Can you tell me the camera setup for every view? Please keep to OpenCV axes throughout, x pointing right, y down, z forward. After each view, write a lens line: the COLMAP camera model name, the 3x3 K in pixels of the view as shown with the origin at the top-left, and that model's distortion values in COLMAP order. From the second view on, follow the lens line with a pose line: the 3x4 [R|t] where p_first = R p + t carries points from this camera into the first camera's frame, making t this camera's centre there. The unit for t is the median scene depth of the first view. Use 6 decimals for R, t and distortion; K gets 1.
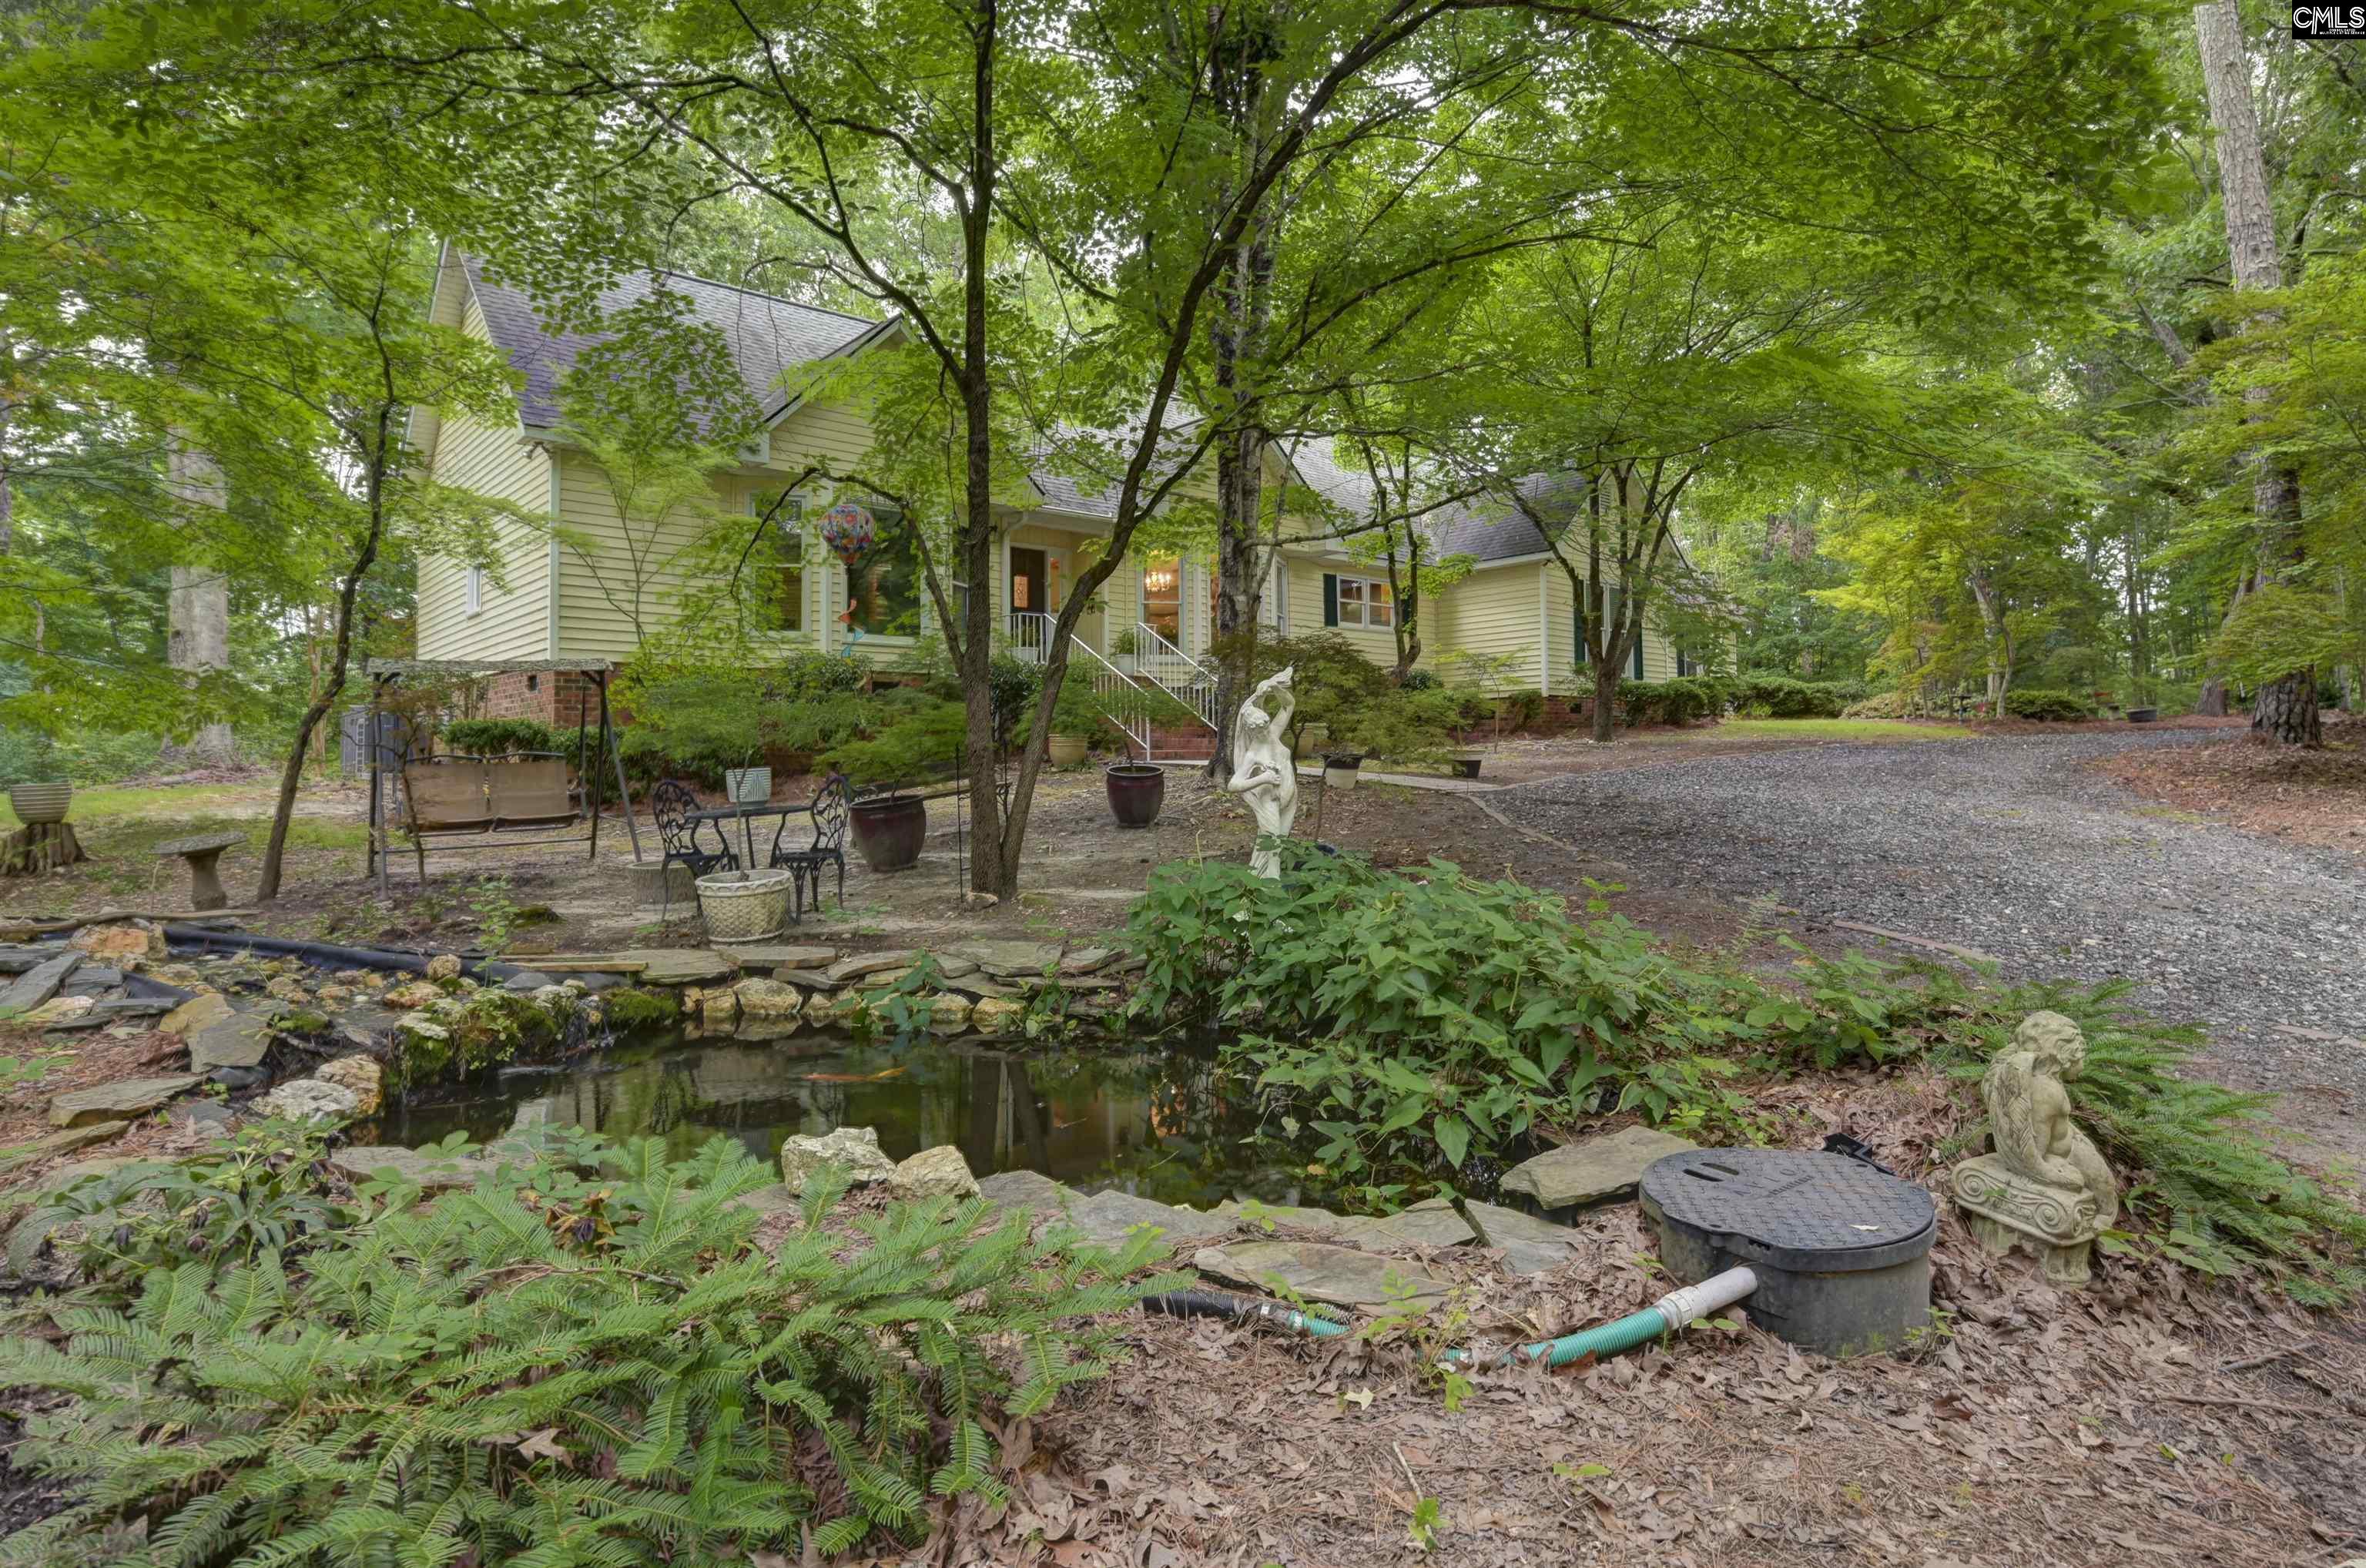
lens RADIAL K [[1214.5, 0, 1198.1], [0, 1214.5, 695.6], [0, 0, 1]] dist [0.002718, 0.000349]
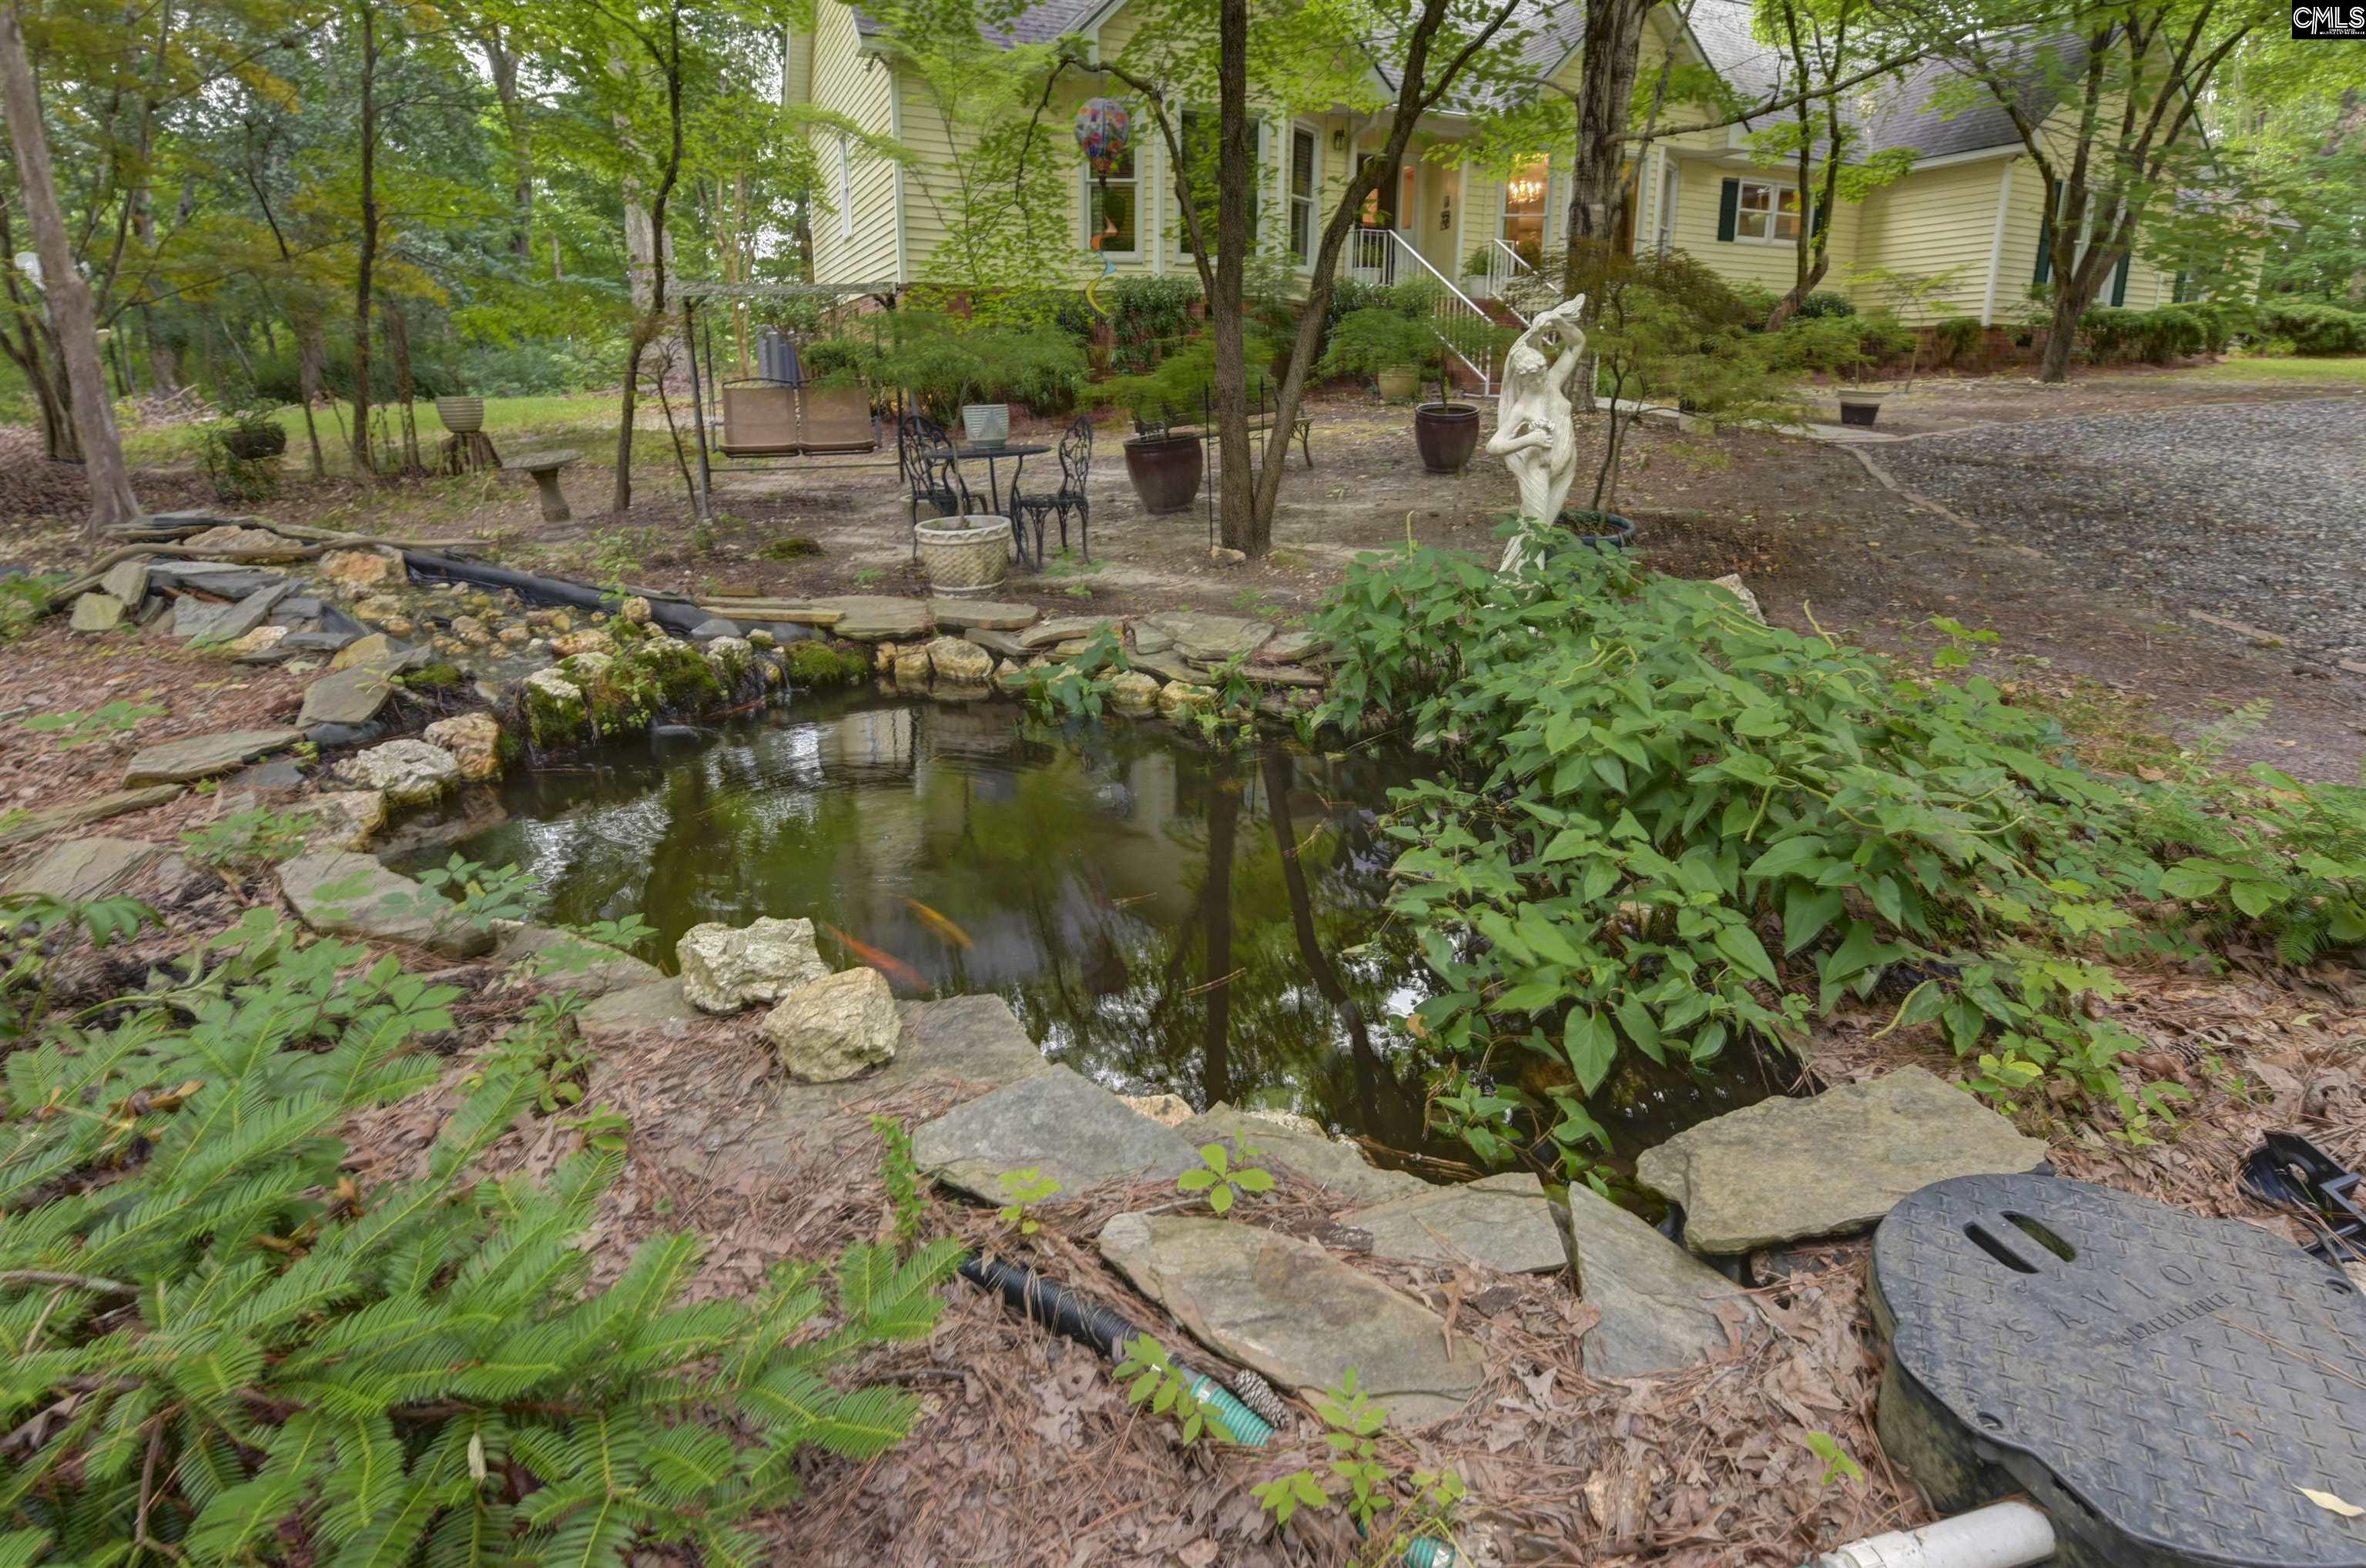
lens RADIAL K [[1225.4, 0, 1189.8], [0, 1225.4, 654.1], [0, 0, 1]] dist [0.012934, -0.015254]
pose [[0.961210, 0.079249, -0.264186, 0.068855], [-0.007357, 0.964859, 0.262665, -0.006700], [0.275718, -0.250533, 0.928016, 0.164885]]
